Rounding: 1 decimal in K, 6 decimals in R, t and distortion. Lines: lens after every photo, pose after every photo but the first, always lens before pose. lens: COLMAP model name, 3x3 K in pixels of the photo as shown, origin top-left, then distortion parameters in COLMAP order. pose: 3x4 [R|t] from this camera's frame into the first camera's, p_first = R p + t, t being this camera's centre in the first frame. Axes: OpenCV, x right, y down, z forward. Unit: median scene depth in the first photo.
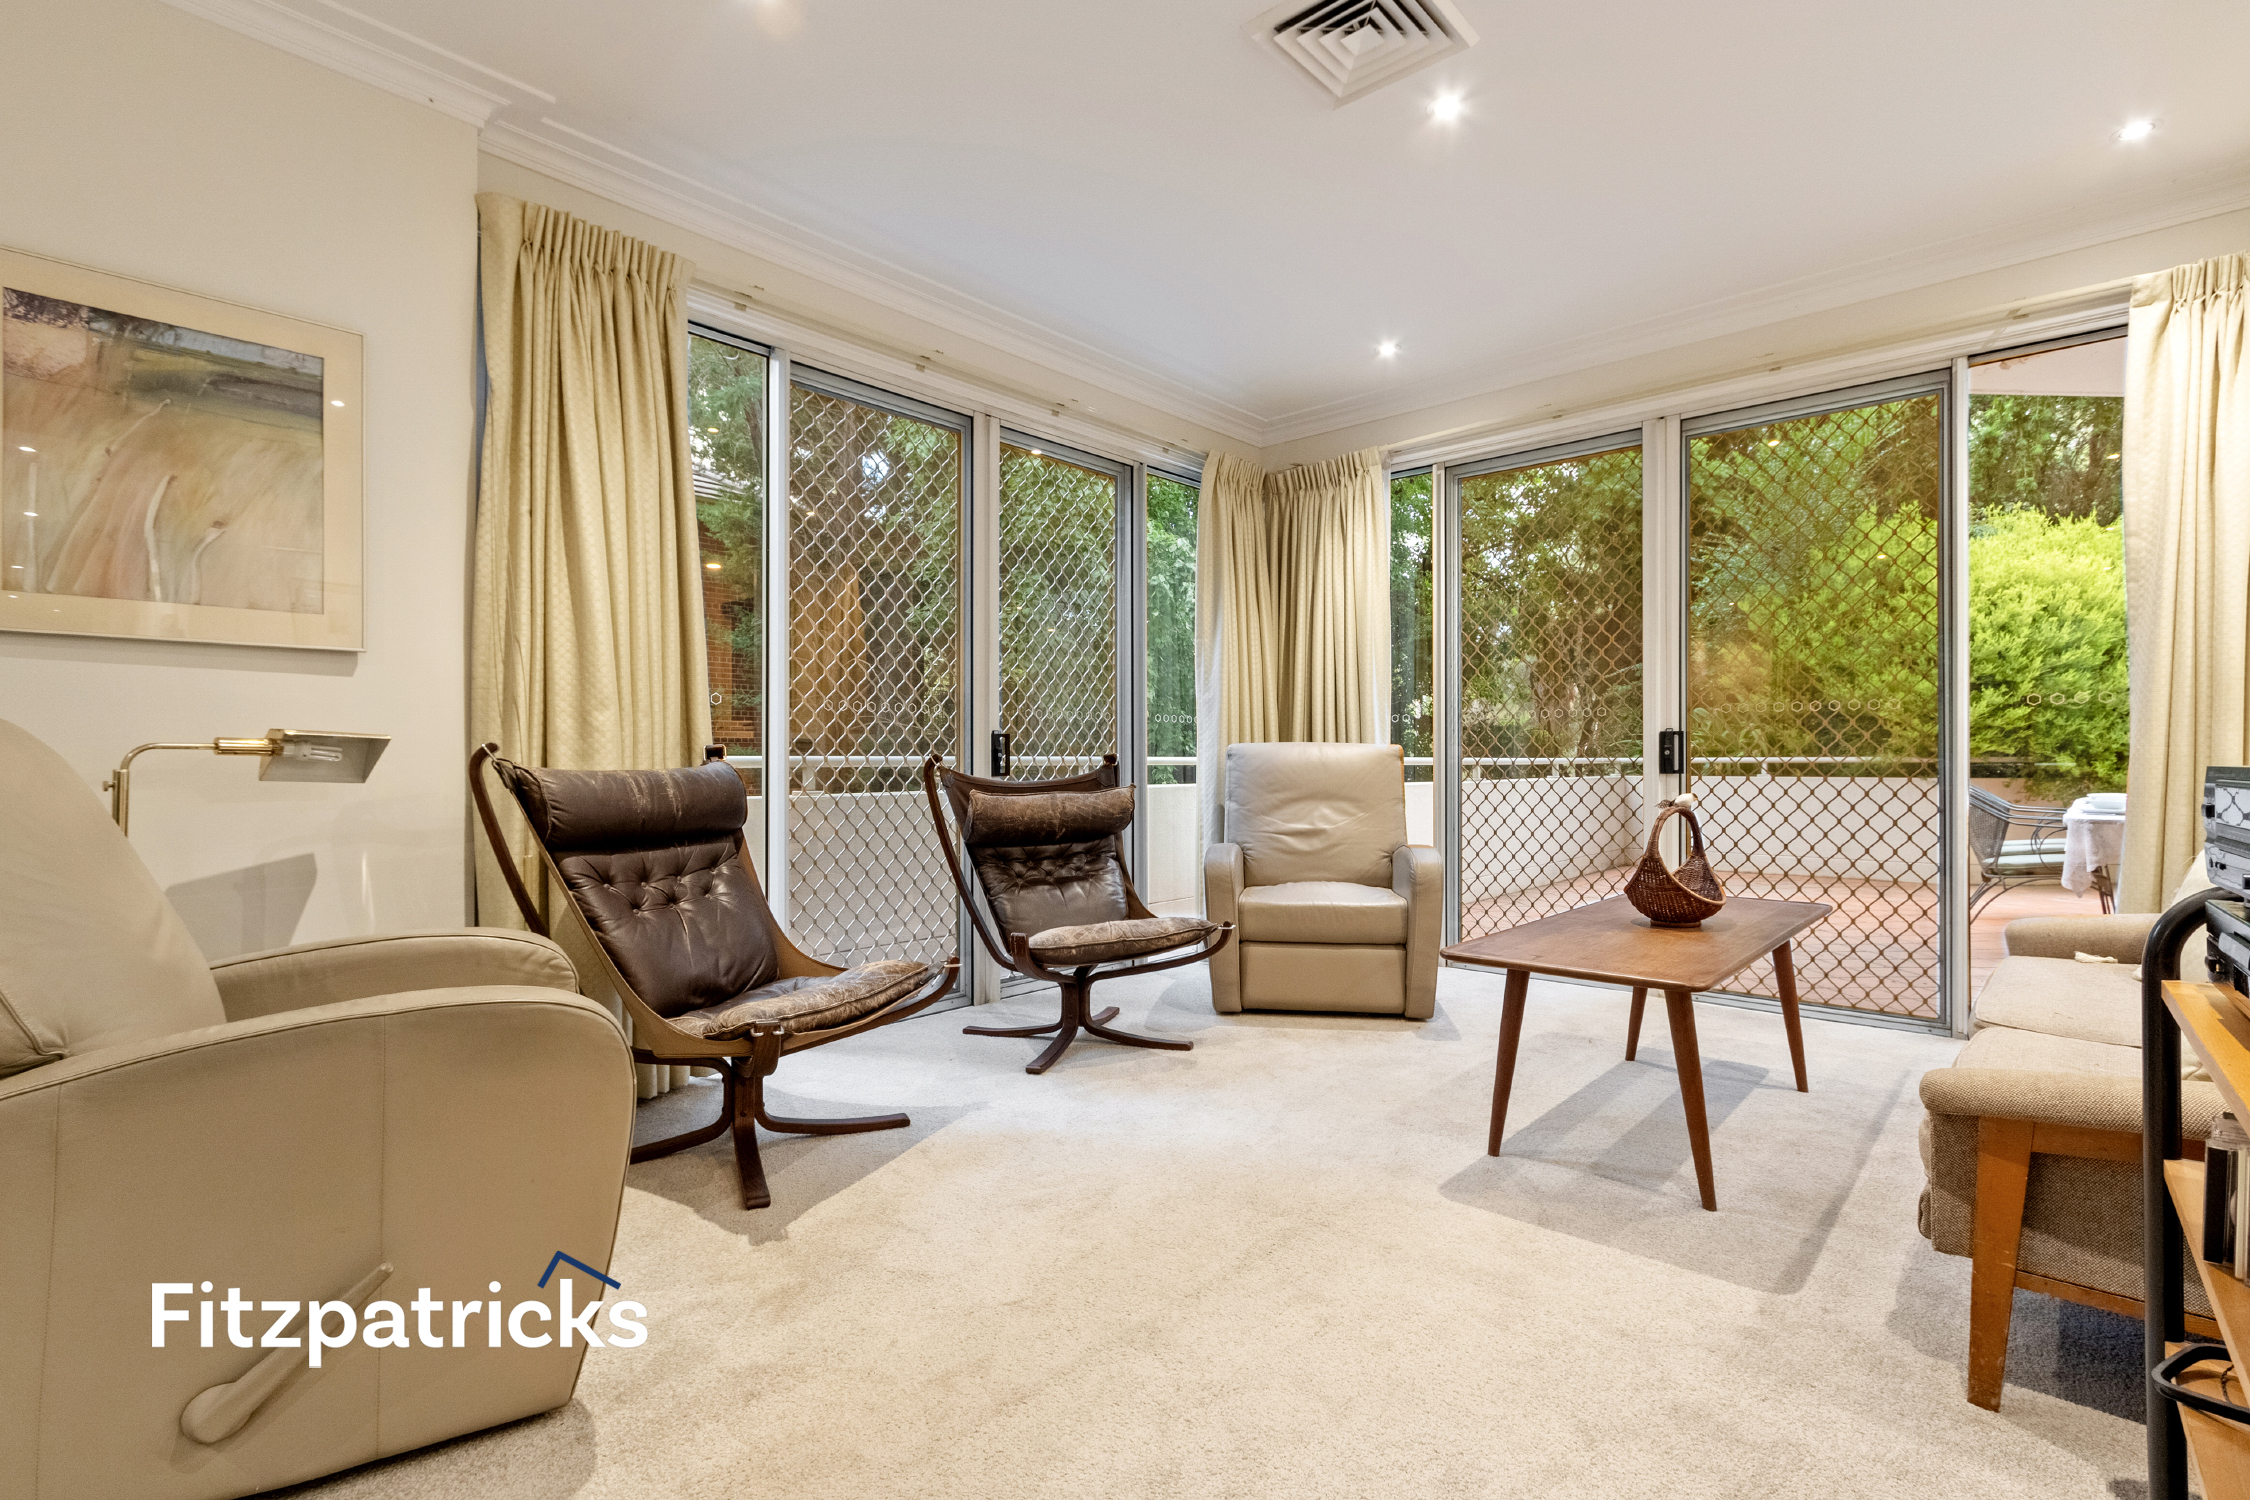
lens RADIAL K [[1043.3, 0, 1135.6], [0, 1043.3, 754.5], [0, 0, 1]] dist [-0.000831, -0.000038]
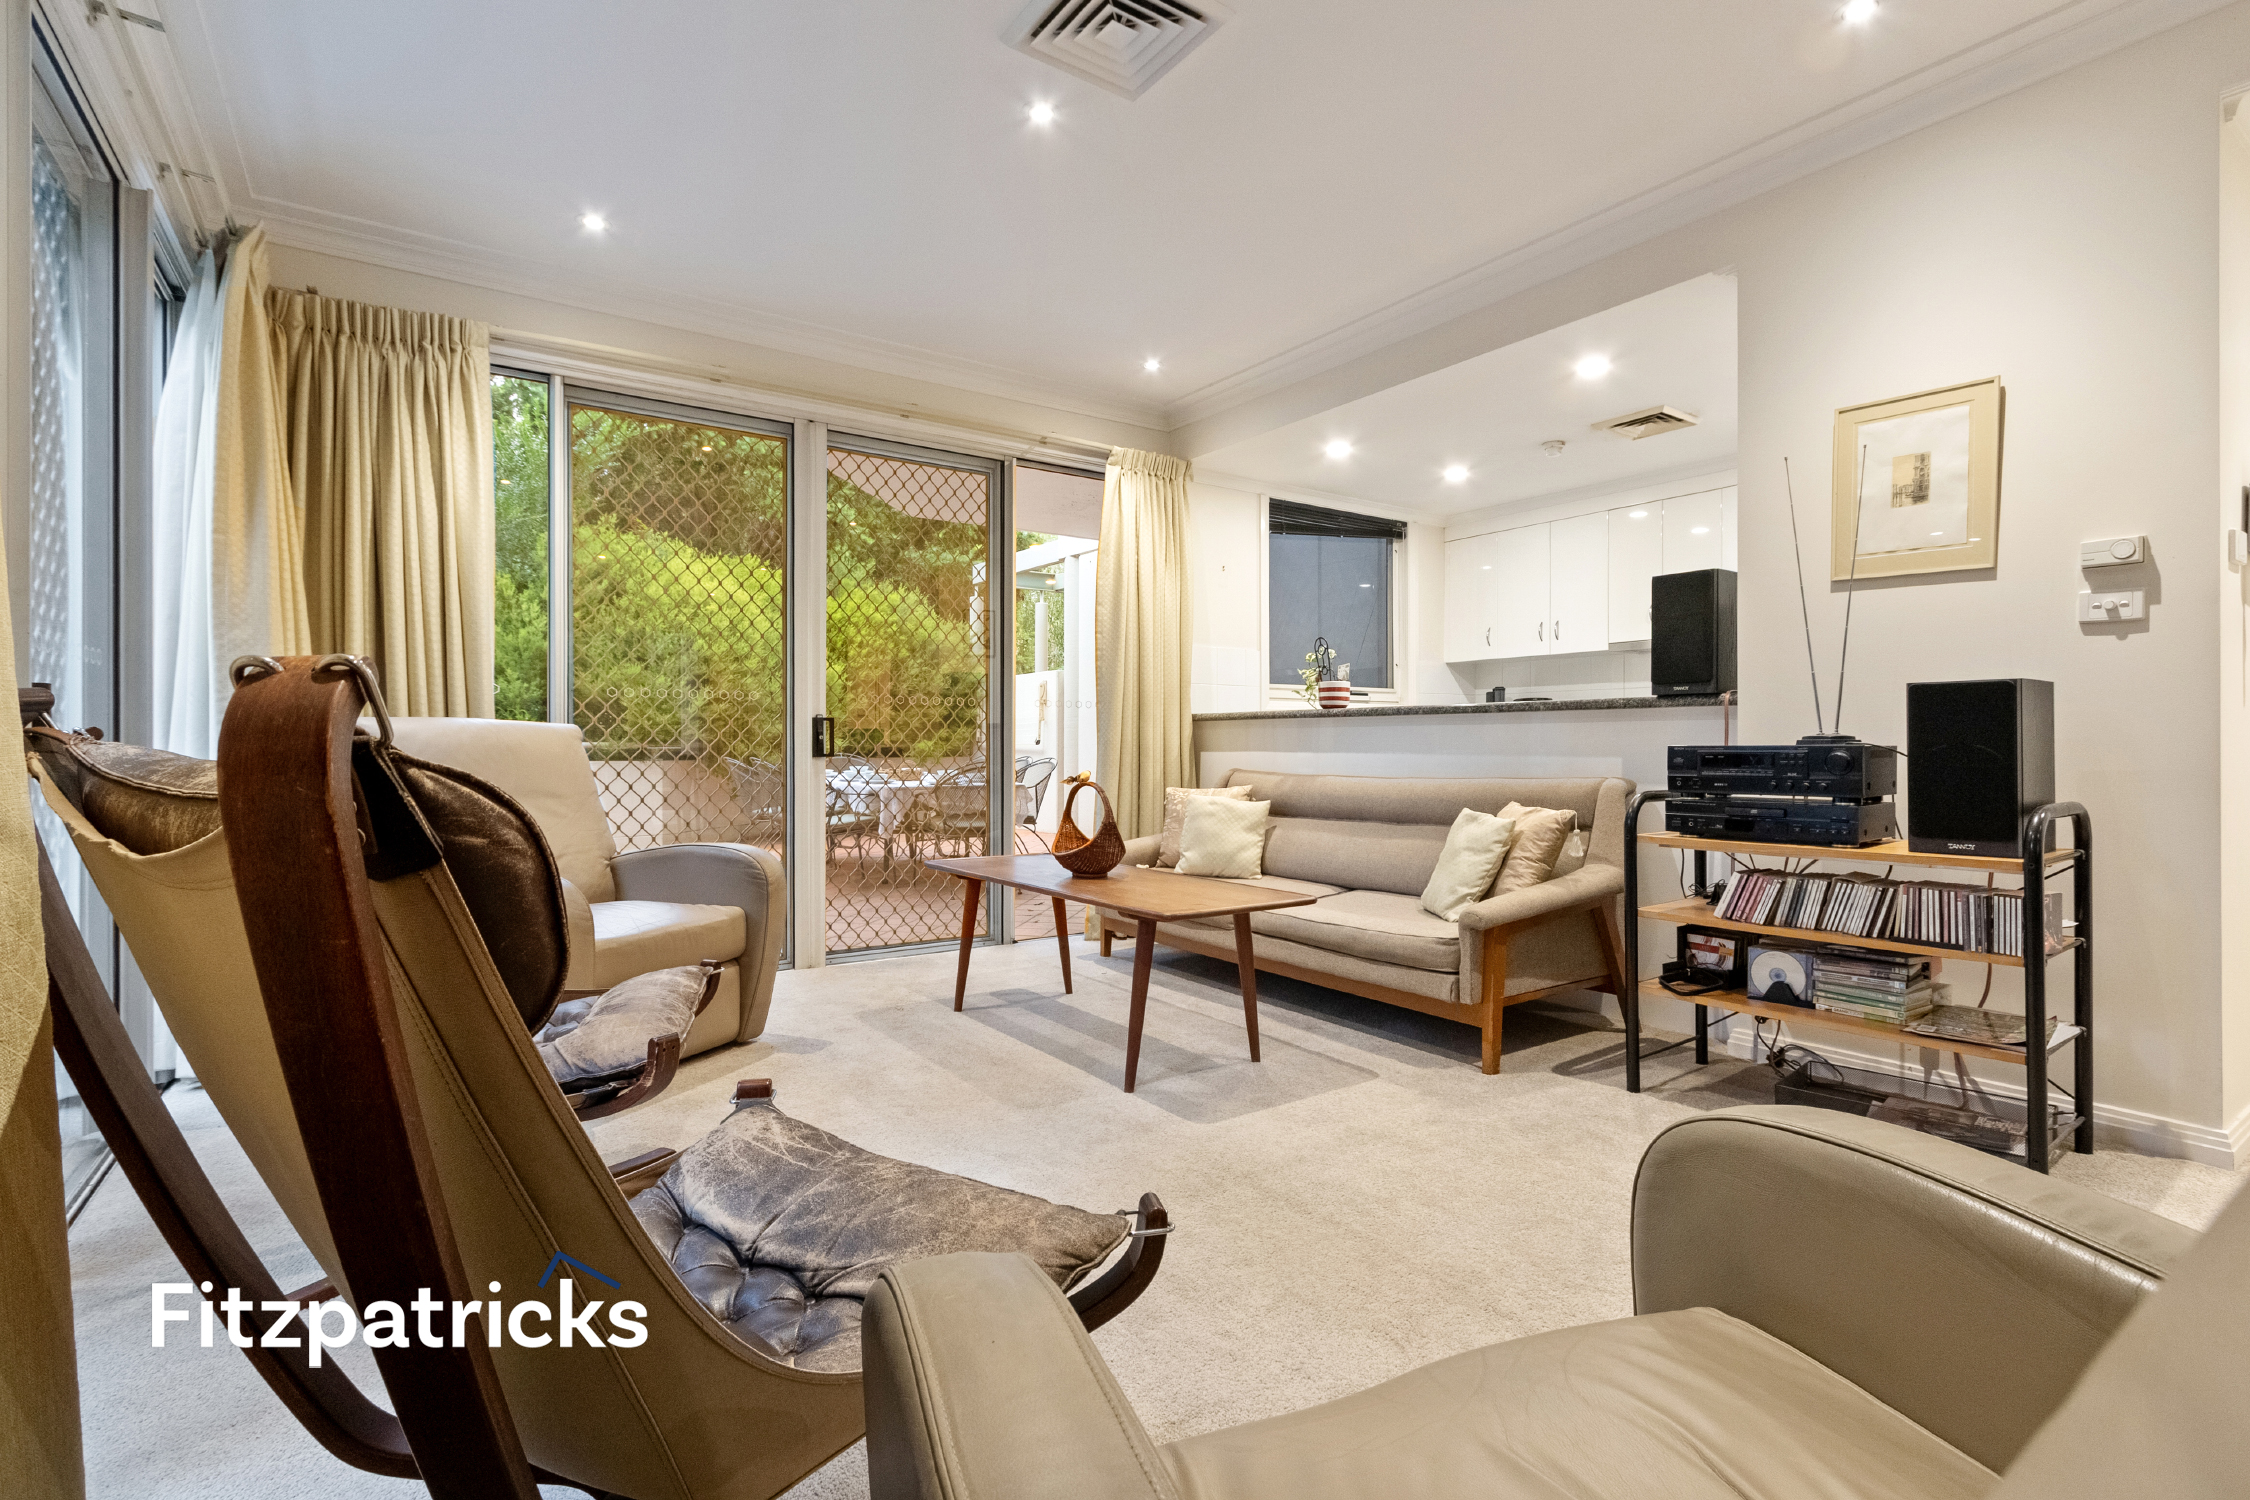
lens RADIAL K [[1047.7, 0, 1125.0], [0, 1047.7, 750.0], [0, 0, 1]] dist [-0.000673, 0.000121]
pose [[0.228769, -0.003015, 0.973476, -0.619445], [-0.004547, 0.999981, 0.004165, 0.006319], [-0.973470, -0.005379, 0.228751, 0.604173]]
